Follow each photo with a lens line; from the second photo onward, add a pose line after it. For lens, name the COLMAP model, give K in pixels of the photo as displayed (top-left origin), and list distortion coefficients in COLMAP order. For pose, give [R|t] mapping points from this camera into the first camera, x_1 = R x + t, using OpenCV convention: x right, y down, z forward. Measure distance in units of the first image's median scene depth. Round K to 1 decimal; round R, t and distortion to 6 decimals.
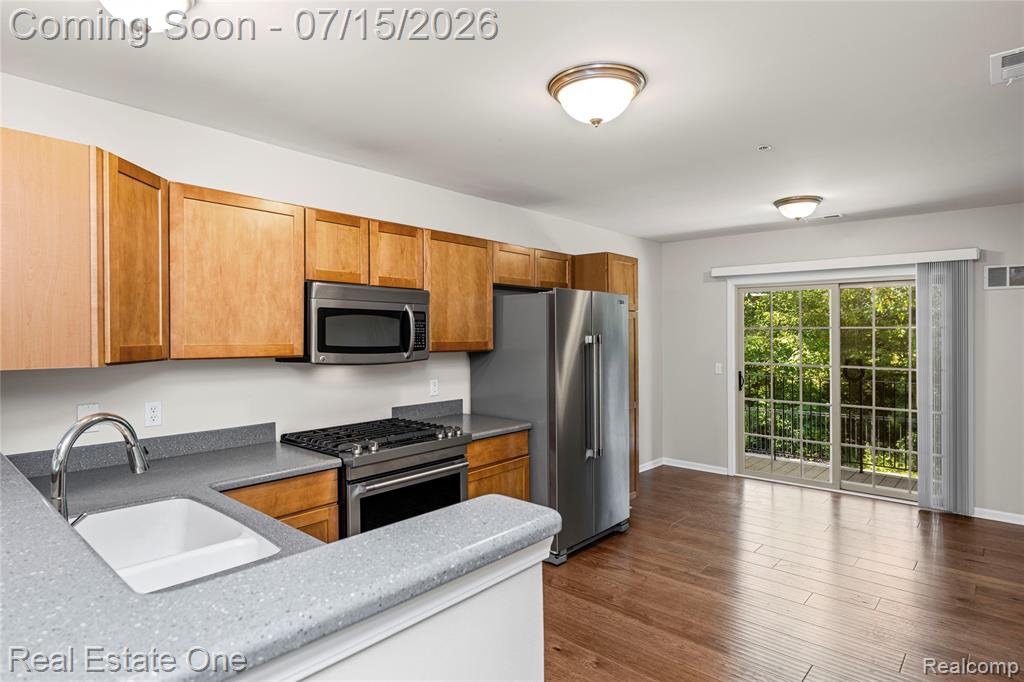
lens RADIAL K [[559.6, 0, 503.5], [0, 559.6, 331.6], [0, 0, 1]] dist [-0.001892, -0.002328]
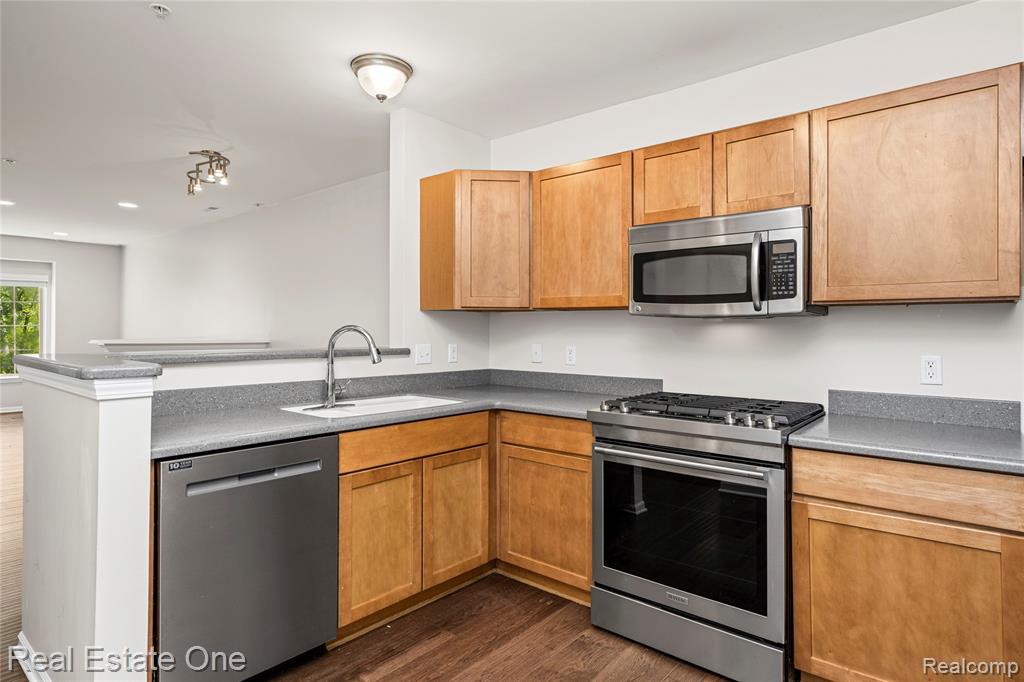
lens RADIAL K [[559.6, 0, 515.3], [0, 559.6, 333.3], [0, 0, 1]] dist [-0.001892, -0.002328]
pose [[0.025343, 0.005998, -0.999661, 0.401200], [-0.001739, 0.999981, 0.005956, 0.056443], [0.999677, 0.001588, 0.025353, 0.525855]]
